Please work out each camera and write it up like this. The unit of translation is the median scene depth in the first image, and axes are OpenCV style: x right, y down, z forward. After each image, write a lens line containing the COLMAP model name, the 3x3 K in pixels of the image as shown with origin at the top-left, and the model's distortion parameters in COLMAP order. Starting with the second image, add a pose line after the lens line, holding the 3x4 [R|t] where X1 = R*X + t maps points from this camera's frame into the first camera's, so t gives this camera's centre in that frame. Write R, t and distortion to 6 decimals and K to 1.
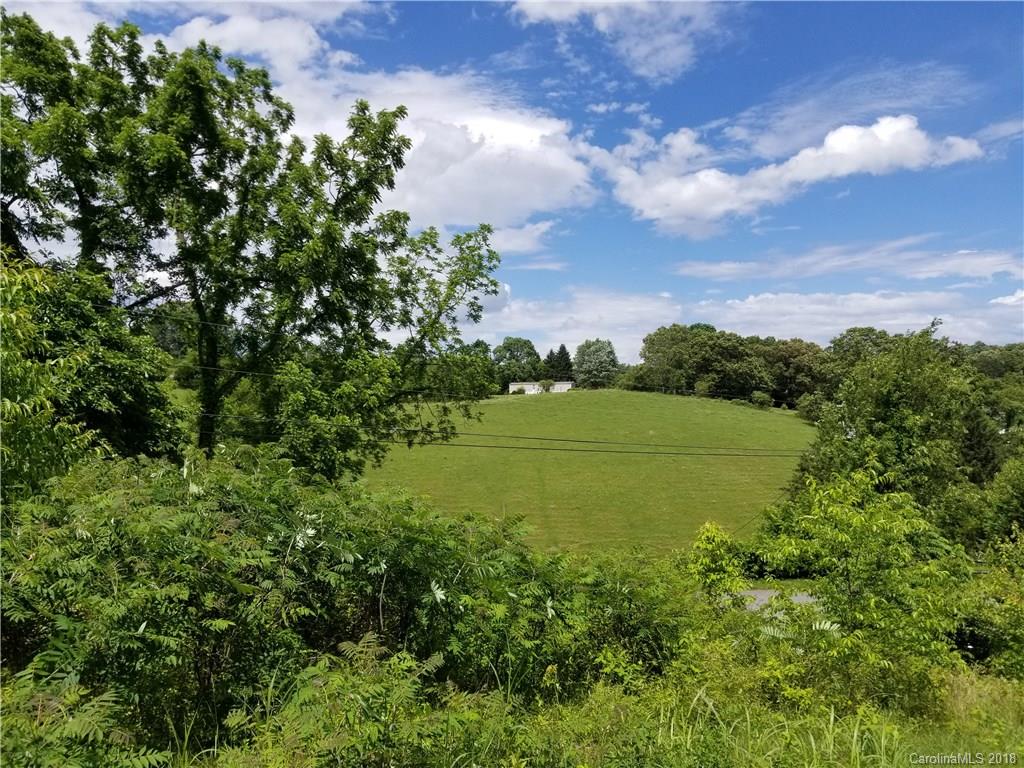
lens RADIAL K [[733.7, 0, 512.0], [0, 733.7, 384.0], [0, 0, 1]] dist [0.000638, -0.001568]
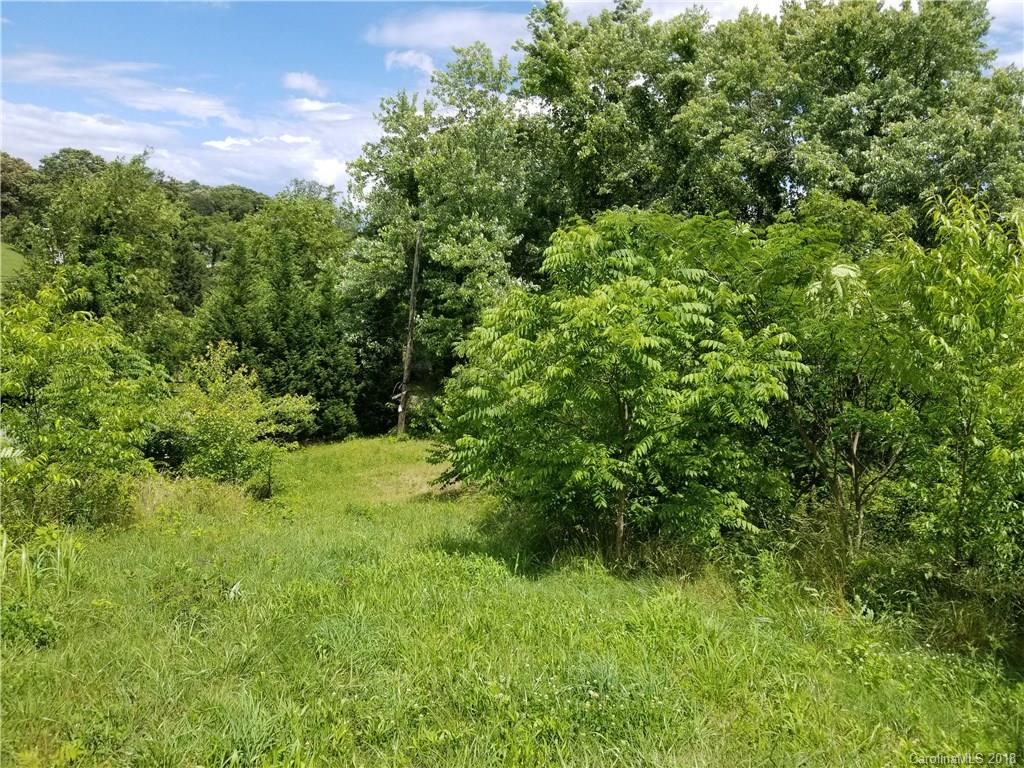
lens RADIAL K [[733.7, 0, 512.0], [0, 733.7, 384.0], [0, 0, 1]] dist [0.000638, -0.001568]
pose [[0.653505, -0.051092, 0.755196, 0.131891], [-0.059903, 0.991099, 0.118888, 0.082971], [-0.754548, -0.122933, 0.644627, -0.061634]]
